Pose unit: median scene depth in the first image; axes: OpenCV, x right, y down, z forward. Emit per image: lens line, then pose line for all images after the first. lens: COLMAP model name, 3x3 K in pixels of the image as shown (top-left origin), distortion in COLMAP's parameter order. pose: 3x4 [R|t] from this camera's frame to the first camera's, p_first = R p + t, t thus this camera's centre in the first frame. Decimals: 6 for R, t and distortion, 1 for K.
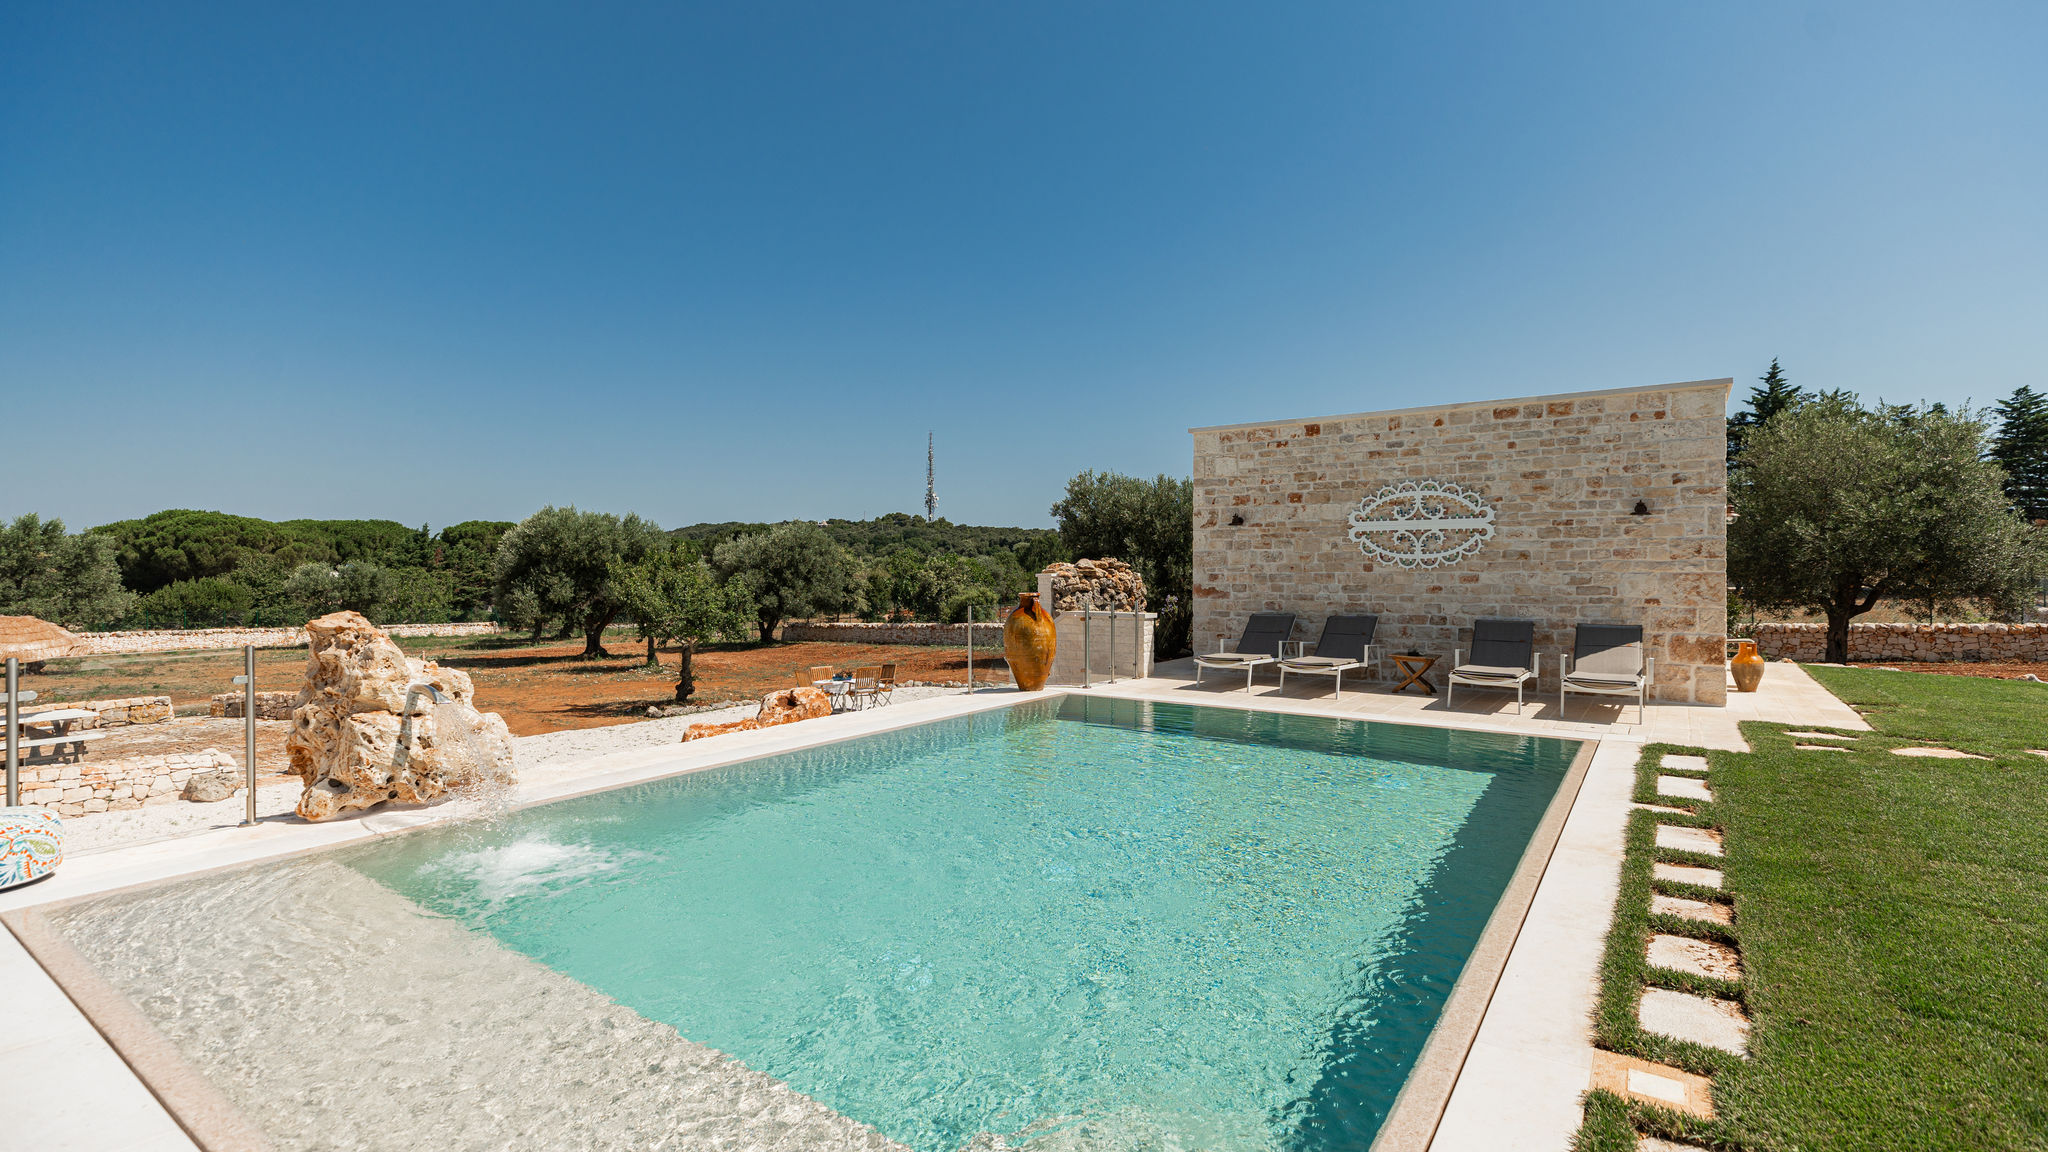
lens RADIAL K [[923.0, 0, 1042.0], [0, 923.0, 565.3], [0, 0, 1]] dist [0.007366, -0.000594]
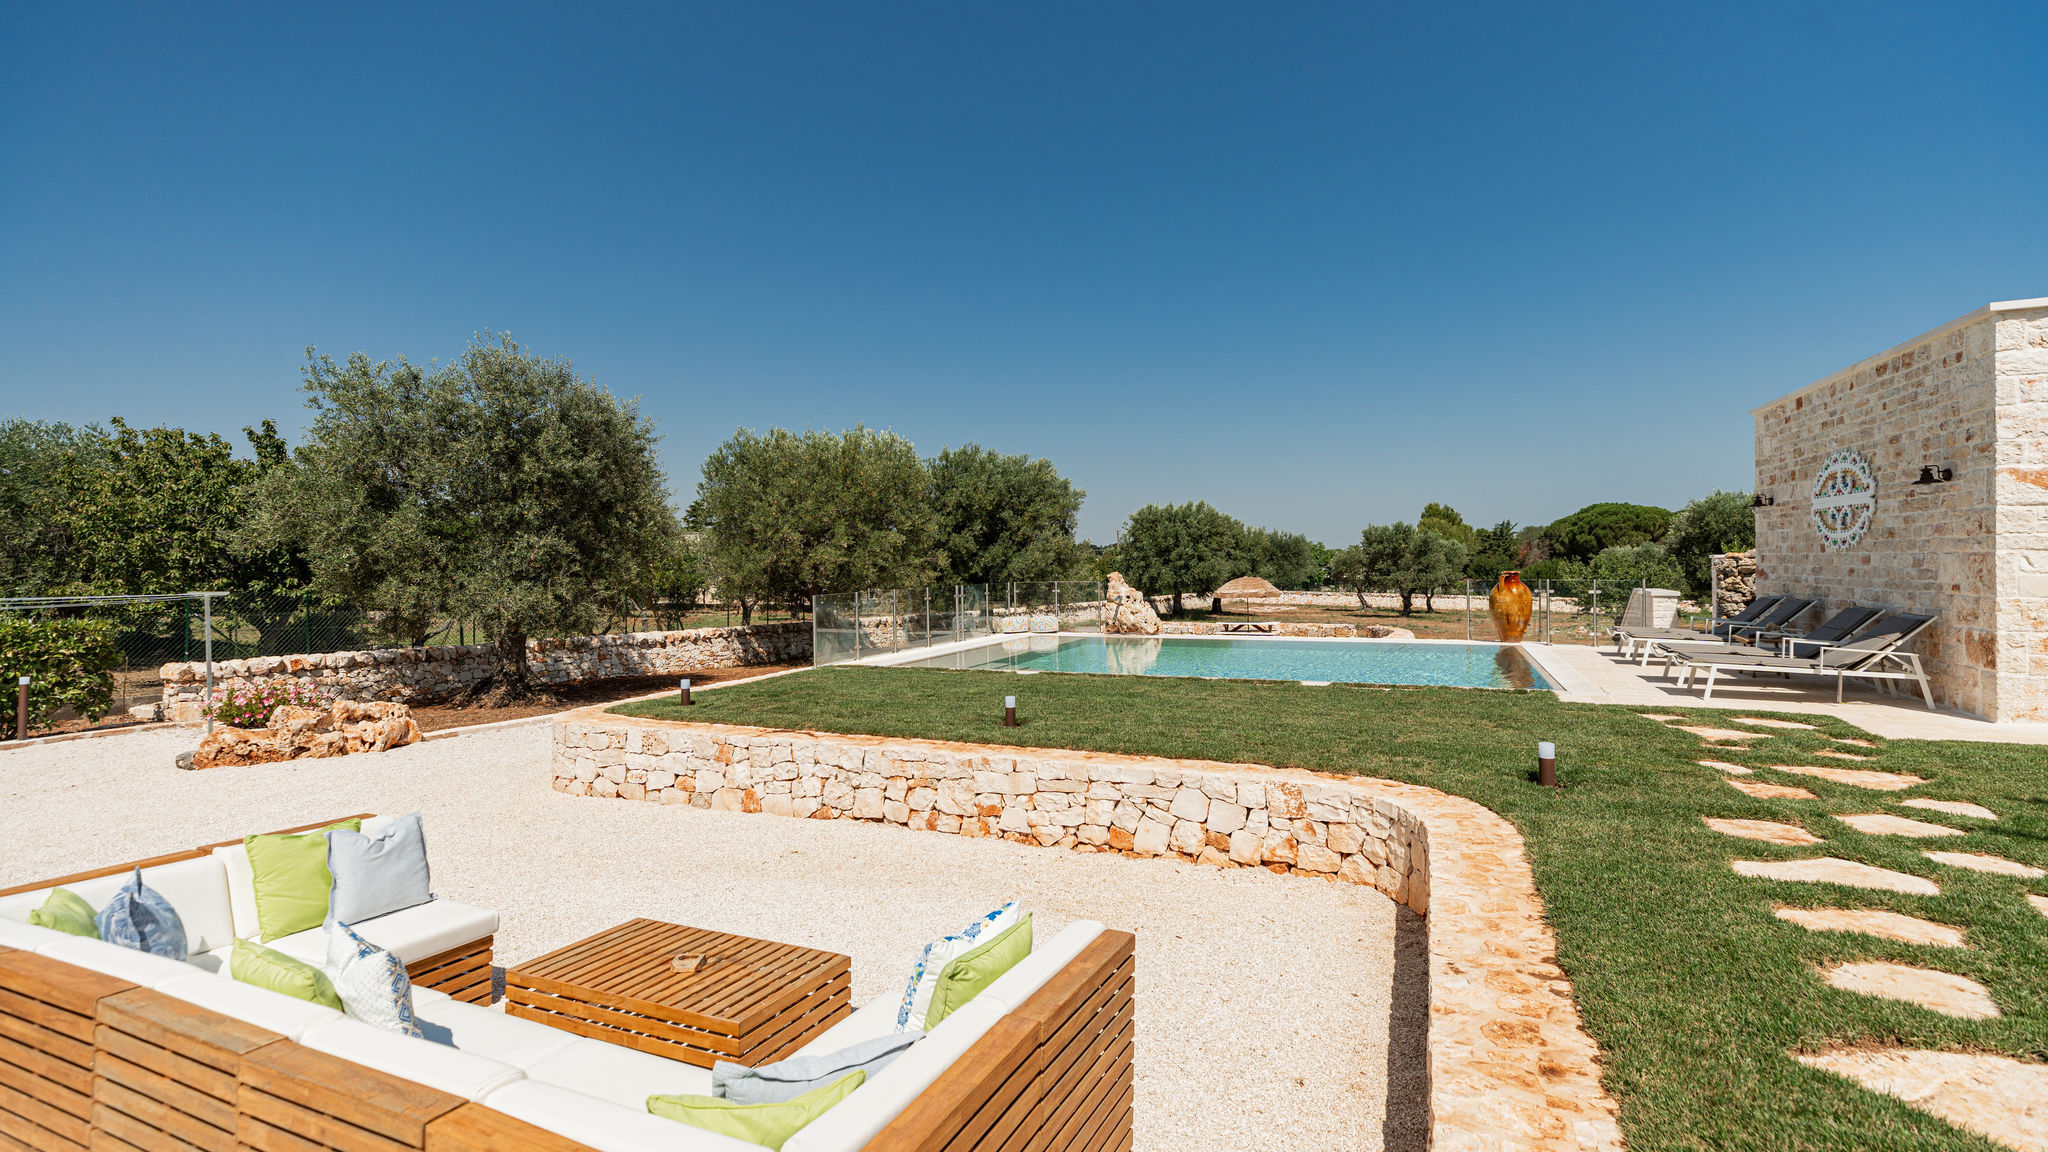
lens RADIAL K [[923.0, 0, 1028.1], [0, 923.0, 563.1], [0, 0, 1]] dist [0.007366, -0.000594]
pose [[0.192653, 0.001395, -0.981266, 1.135140], [0.018459, 0.999817, 0.005045, -0.001774], [0.981093, -0.019085, 0.192592, 0.038846]]
